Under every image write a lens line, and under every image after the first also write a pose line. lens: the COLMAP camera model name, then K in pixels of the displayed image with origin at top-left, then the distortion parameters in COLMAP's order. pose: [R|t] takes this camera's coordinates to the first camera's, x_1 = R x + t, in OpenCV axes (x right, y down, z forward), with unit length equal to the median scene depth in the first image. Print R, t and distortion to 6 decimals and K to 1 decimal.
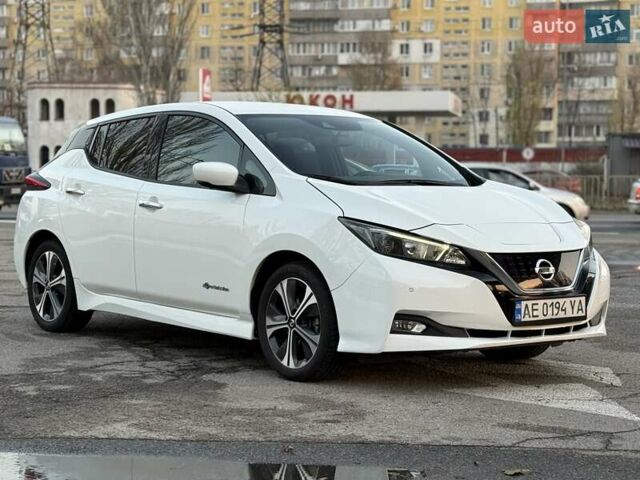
lens RADIAL K [[1342.0, 0, 320.0], [0, 1342.0, 240.0], [0, 0, 1]] dist [0.128665, 0.069653]
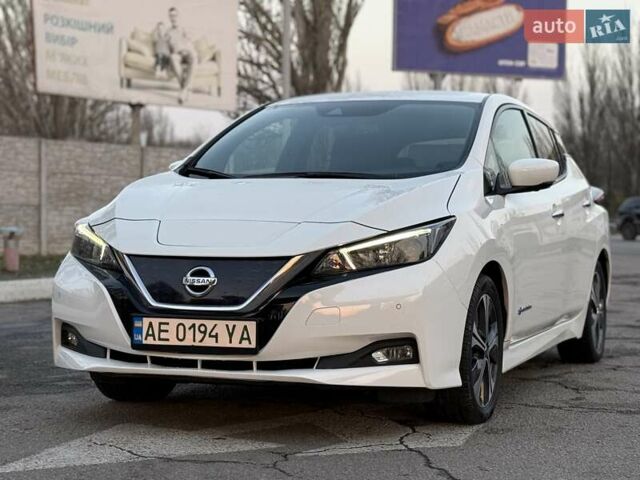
lens RADIAL K [[1342.0, 0, 320.0], [0, 1342.0, 240.0], [0, 0, 1]] dist [0.128665, 0.069653]
pose [[0.509770, 0.007686, -0.860276, 0.835816], [-0.043576, 0.998907, -0.016897, 0.009395], [0.859206, 0.046101, 0.509548, 0.670834]]
